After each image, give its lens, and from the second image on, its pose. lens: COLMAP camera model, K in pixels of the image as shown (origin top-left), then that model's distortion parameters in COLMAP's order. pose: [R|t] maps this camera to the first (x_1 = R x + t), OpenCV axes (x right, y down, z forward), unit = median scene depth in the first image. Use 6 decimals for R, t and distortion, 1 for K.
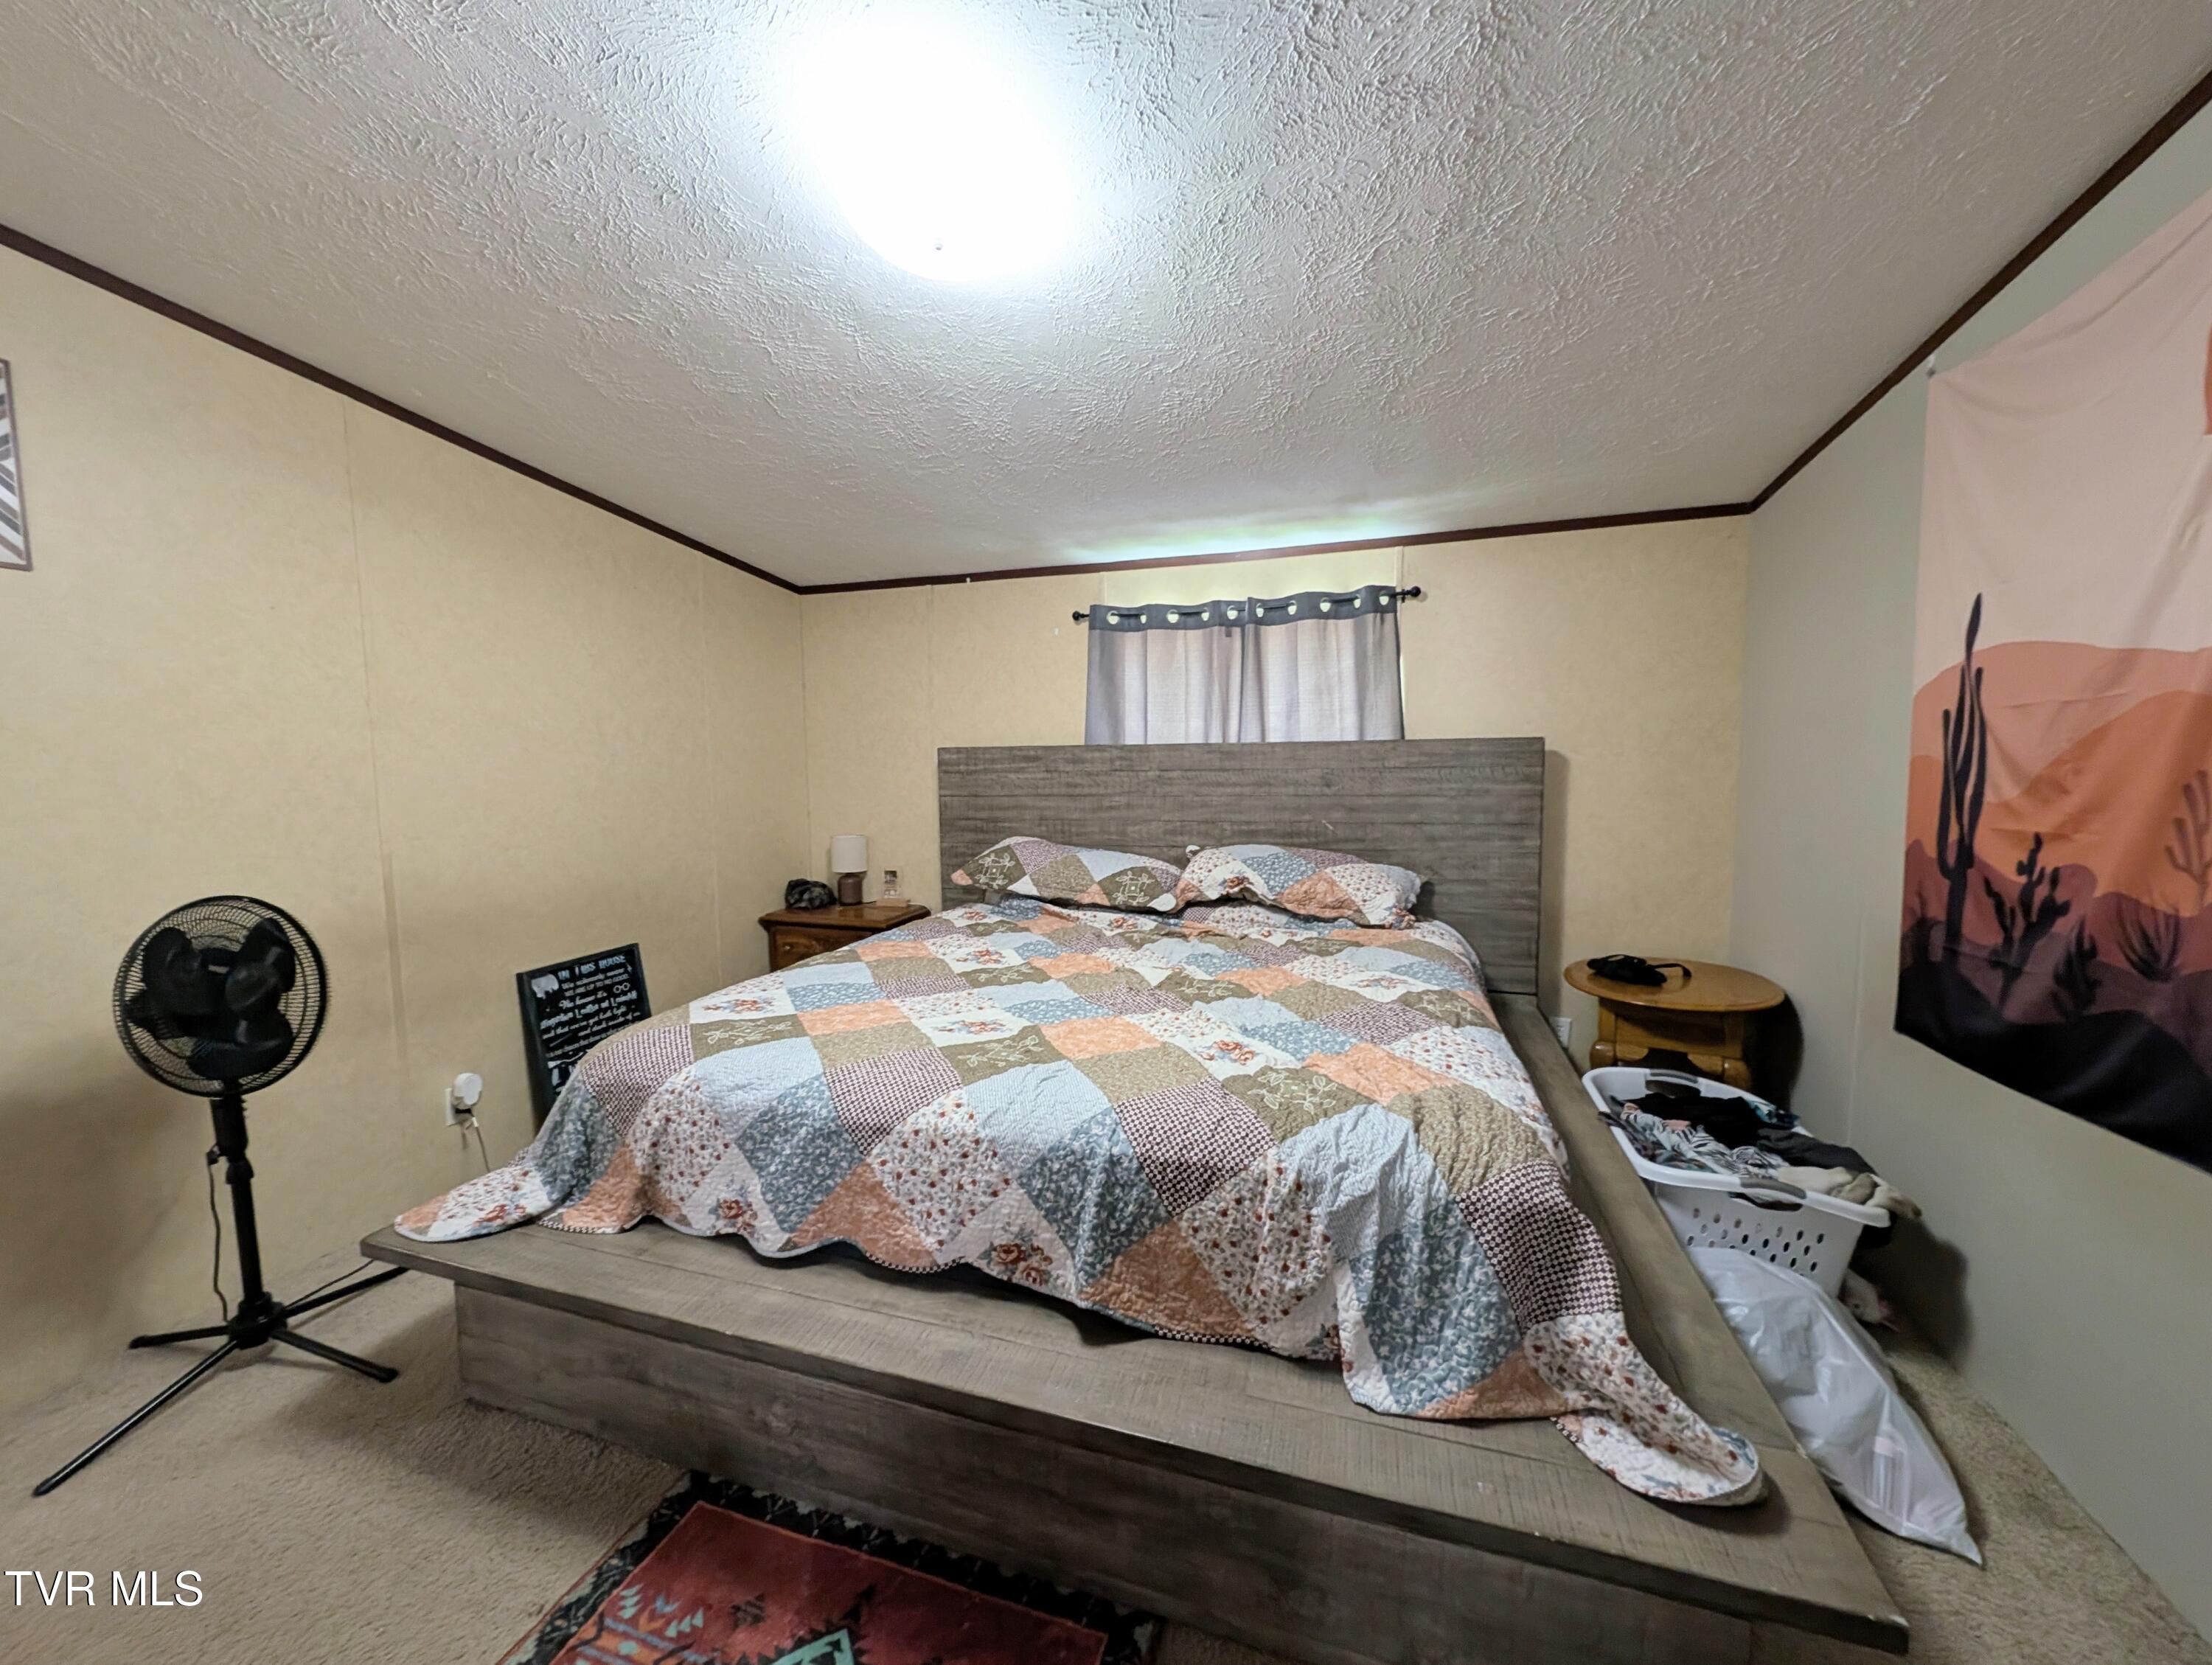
lens RADIAL K [[841.0, 0, 1107.8], [0, 841.0, 830.4], [0, 0, 1]] dist [0.011761, -0.004252]
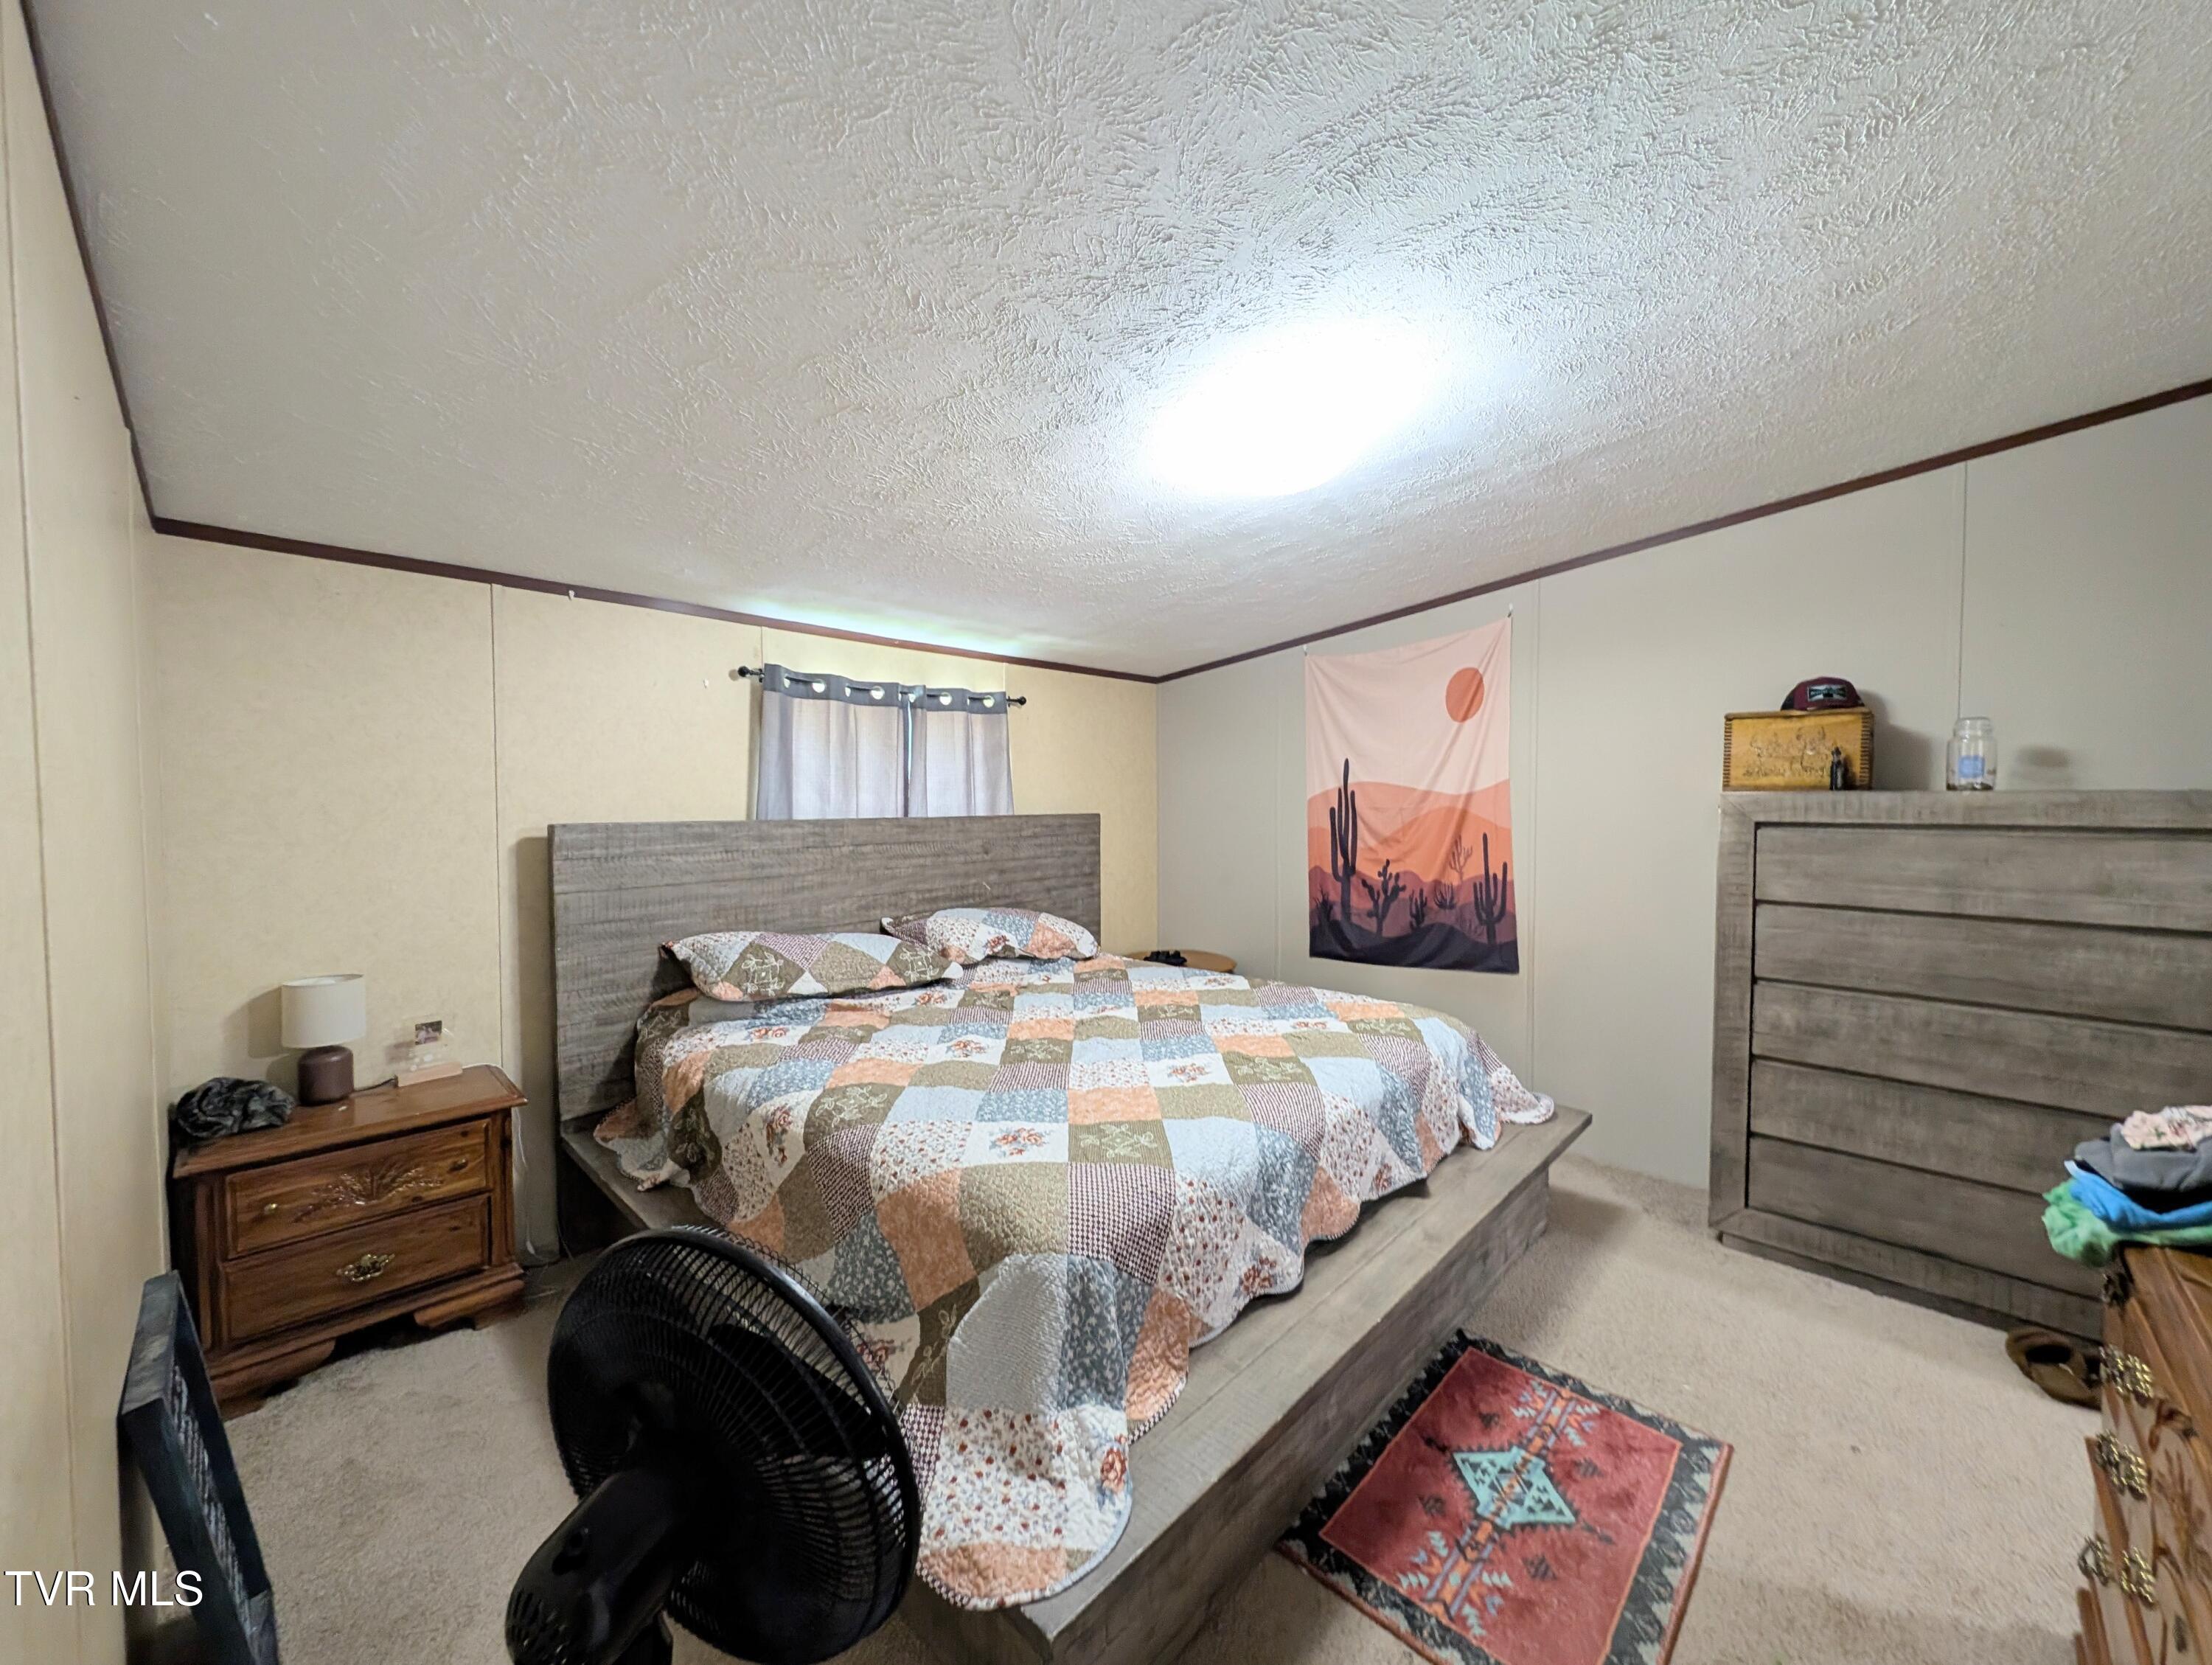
lens RADIAL K [[841.0, 0, 1112.6], [0, 841.0, 829.6], [0, 0, 1]] dist [0.011761, -0.004252]
pose [[0.430077, -0.021292, 0.902541, -0.740265], [0.077576, 0.996896, -0.013449, -0.057051], [-0.899453, 0.075799, 0.430394, 0.331022]]
